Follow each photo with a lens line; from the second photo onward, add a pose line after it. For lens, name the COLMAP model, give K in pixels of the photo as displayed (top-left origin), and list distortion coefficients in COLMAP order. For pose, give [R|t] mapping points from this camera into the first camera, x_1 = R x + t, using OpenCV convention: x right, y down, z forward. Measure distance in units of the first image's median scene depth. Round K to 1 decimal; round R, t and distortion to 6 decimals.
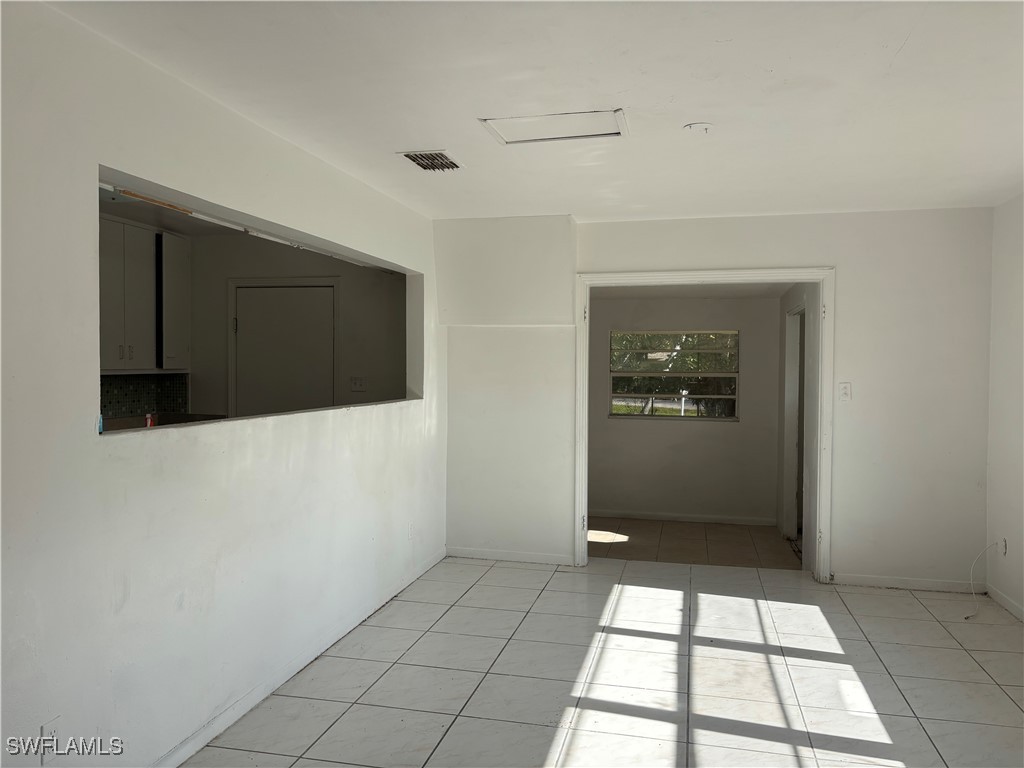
lens RADIAL K [[773.1, 0, 511.9], [0, 773.1, 380.4], [0, 0, 1]] dist [0.026061, 0.001947]
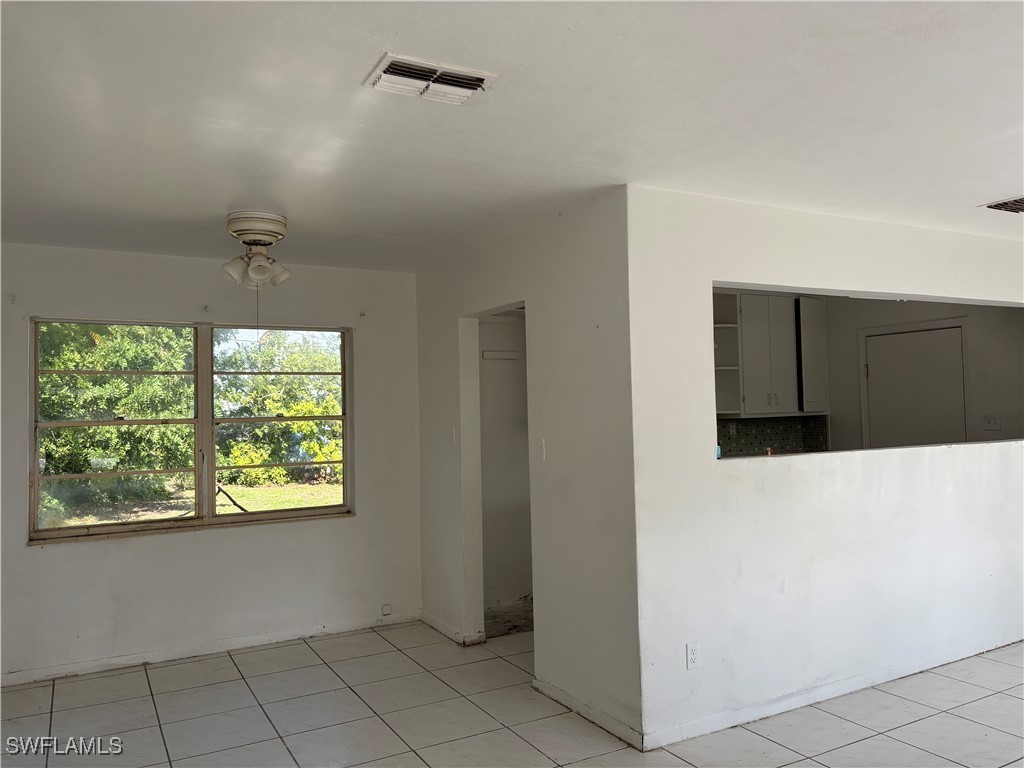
lens RADIAL K [[773.1, 0, 511.9], [0, 773.1, 383.9], [0, 0, 1]] dist [0.026061, 0.001947]
pose [[0.669698, -0.048415, -0.741054, 0.206715], [0.013779, 0.998511, -0.052784, -0.001222], [0.742506, 0.025139, 0.669368, -0.192271]]
